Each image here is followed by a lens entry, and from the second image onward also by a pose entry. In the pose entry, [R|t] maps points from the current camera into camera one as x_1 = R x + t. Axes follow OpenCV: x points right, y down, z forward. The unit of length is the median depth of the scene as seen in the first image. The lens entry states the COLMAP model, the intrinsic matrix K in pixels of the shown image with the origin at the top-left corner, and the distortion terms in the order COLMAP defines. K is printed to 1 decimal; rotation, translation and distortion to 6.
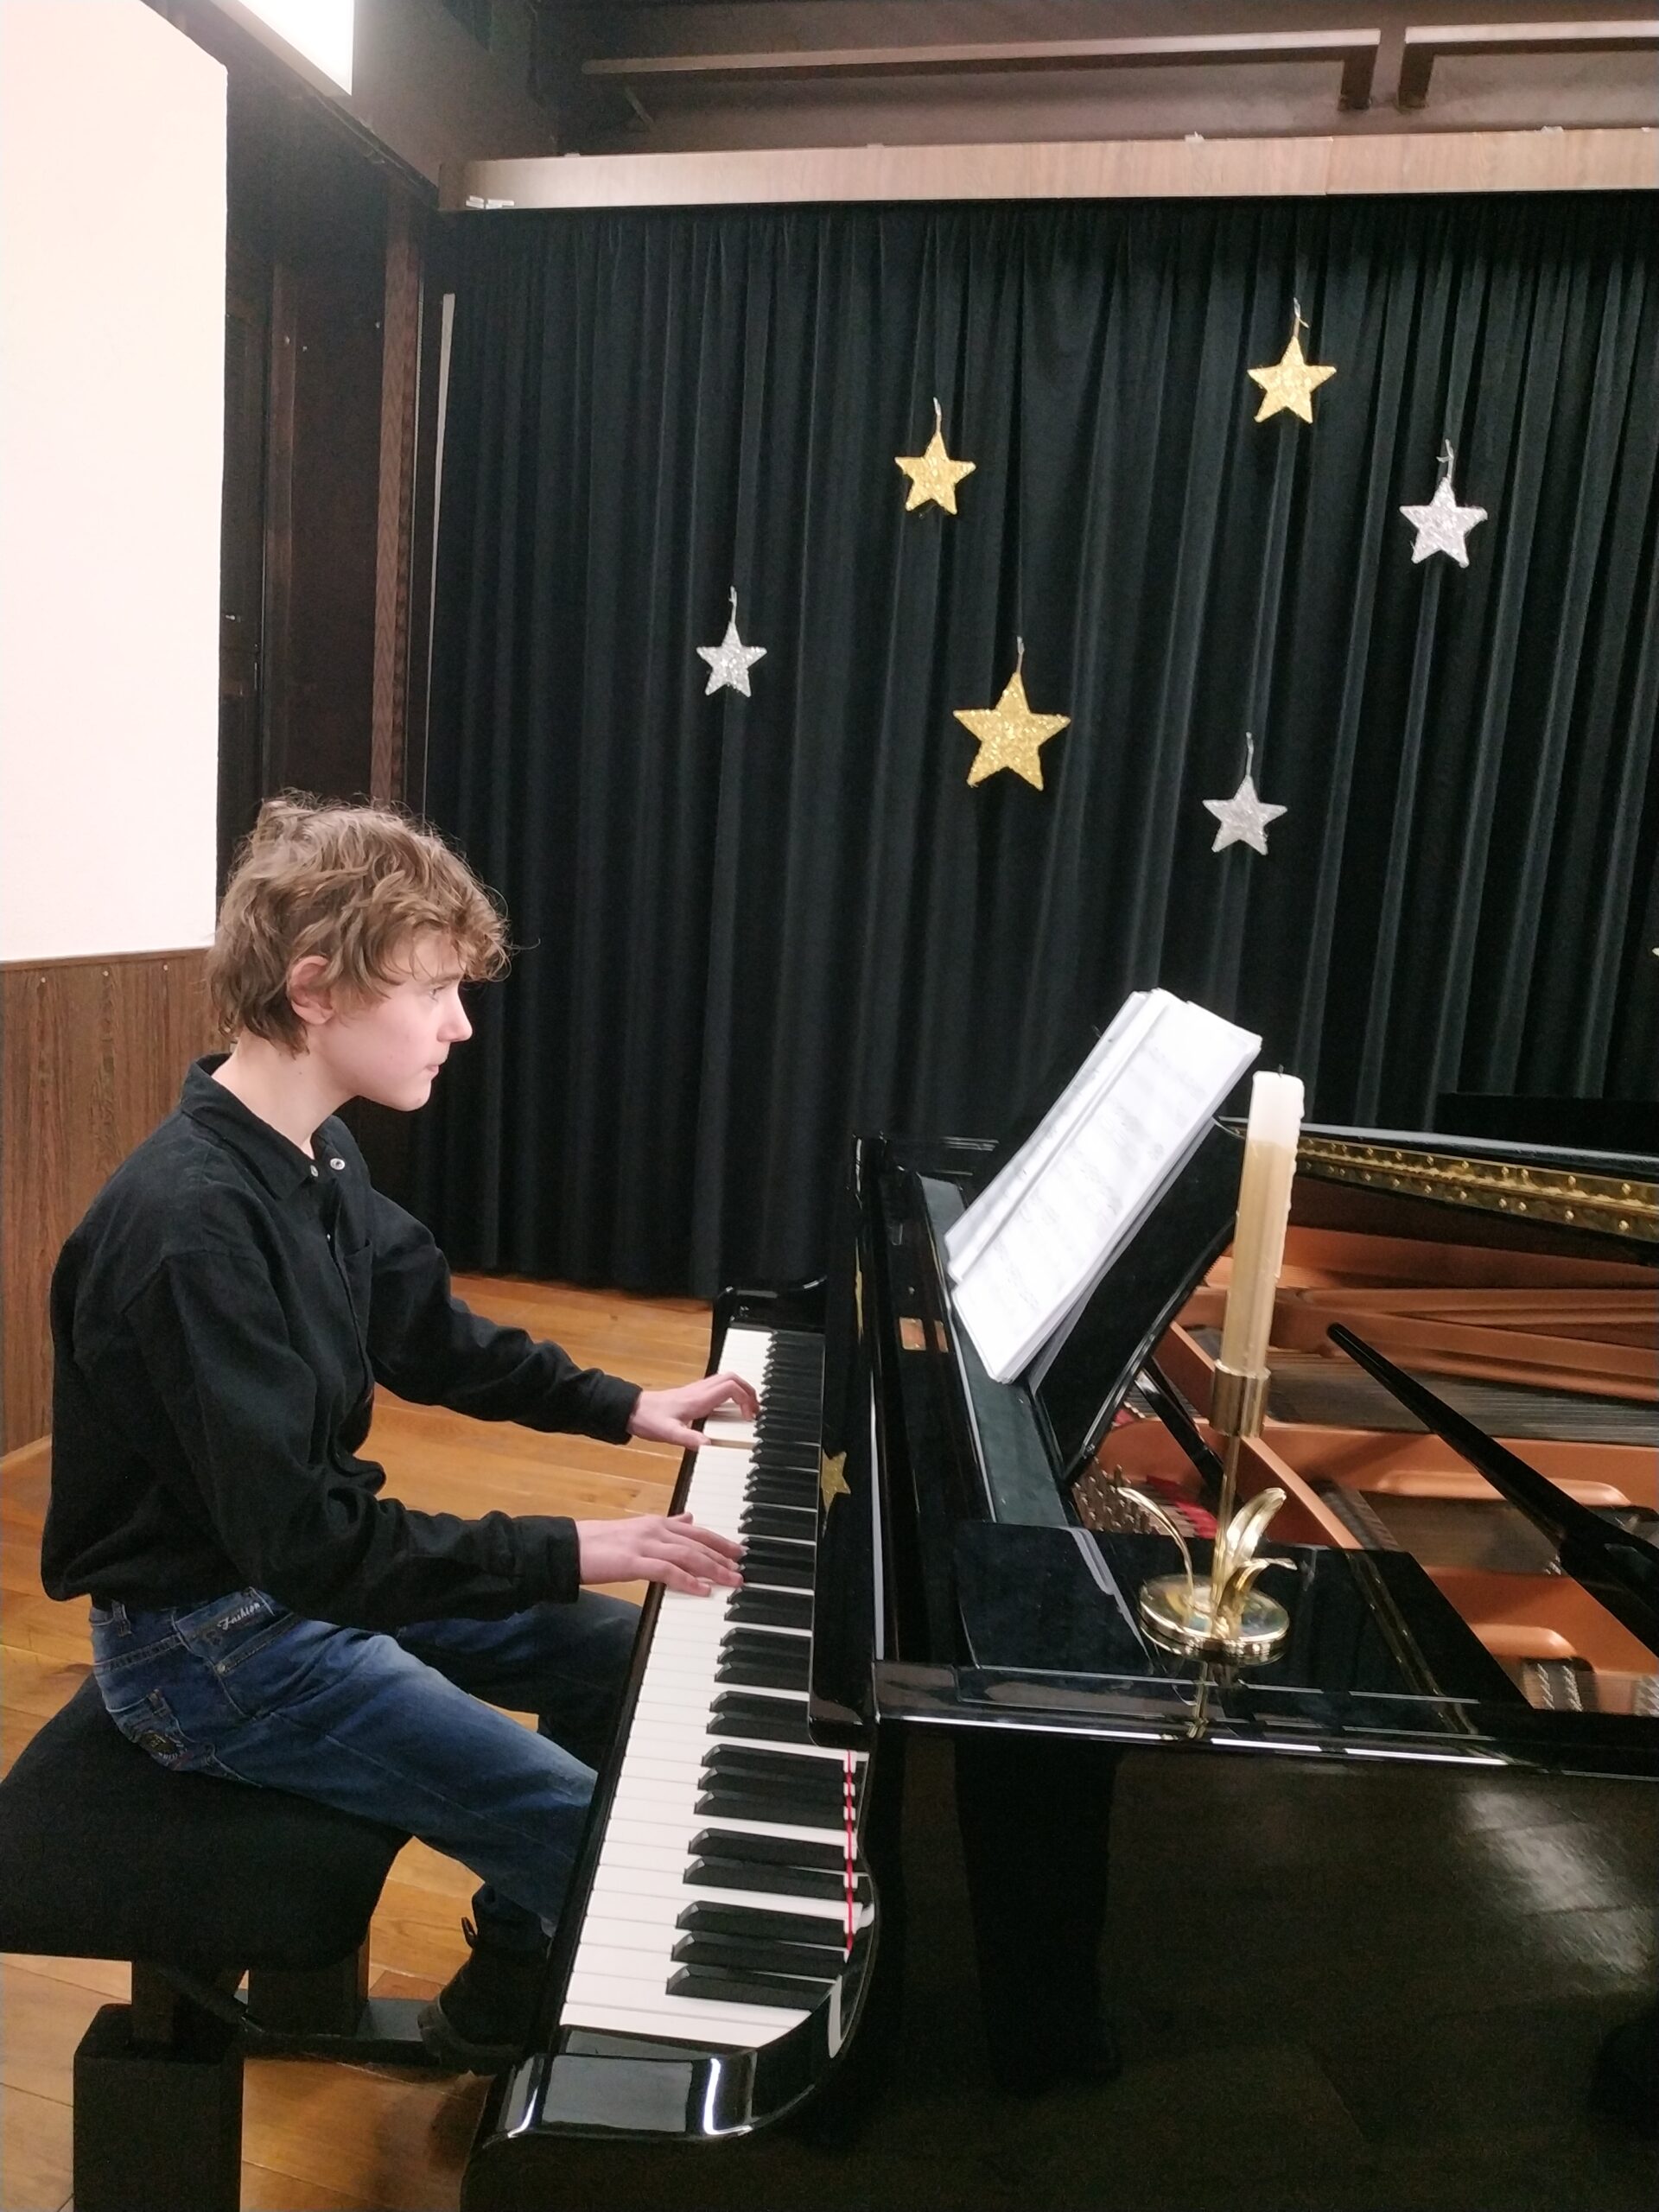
lens RADIAL K [[1565.8, 0, 845.8], [0, 1565.8, 1105.8], [0, 0, 1]] dist [-0.028936, -0.000201]
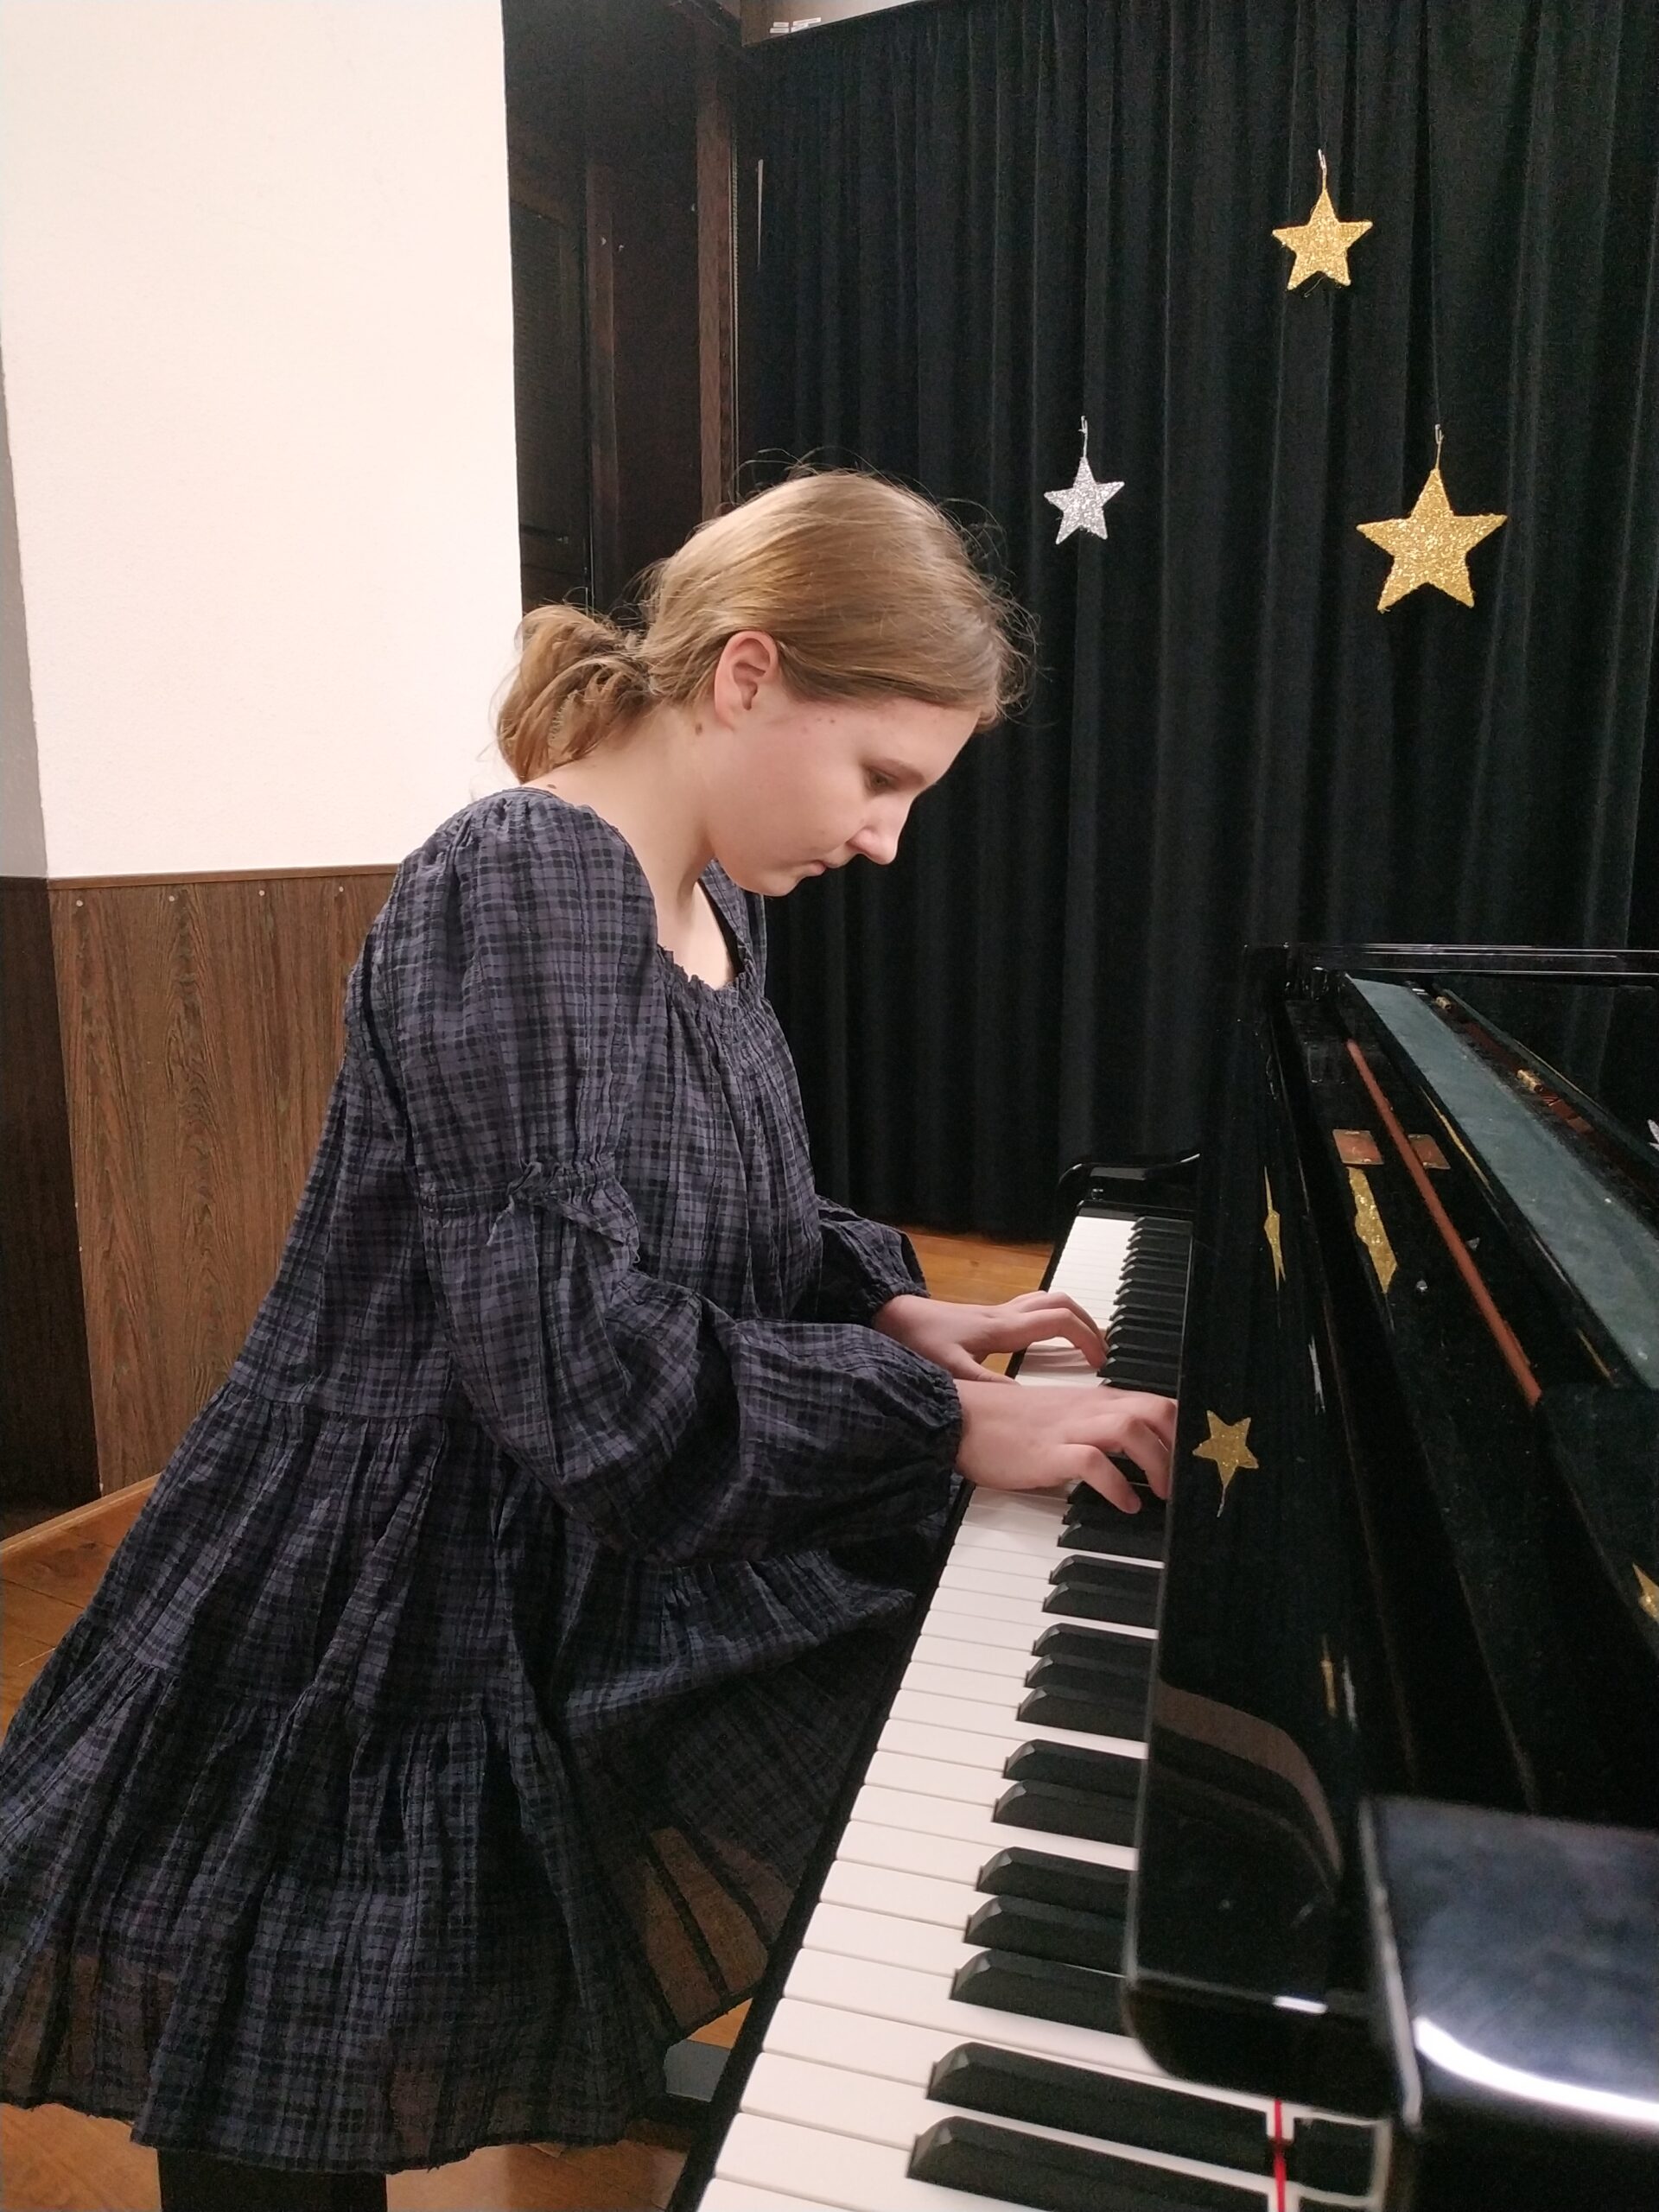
lens RADIAL K [[1565.8, 0, 845.8], [0, 1565.8, 1105.8], [0, 0, 1]] dist [-0.028936, -0.000201]
pose [[0.969375, -0.027990, -0.243987, -0.000391], [0.029264, 0.999570, 0.001598, 0.045295], [0.243837, -0.008689, 0.969777, 0.137092]]
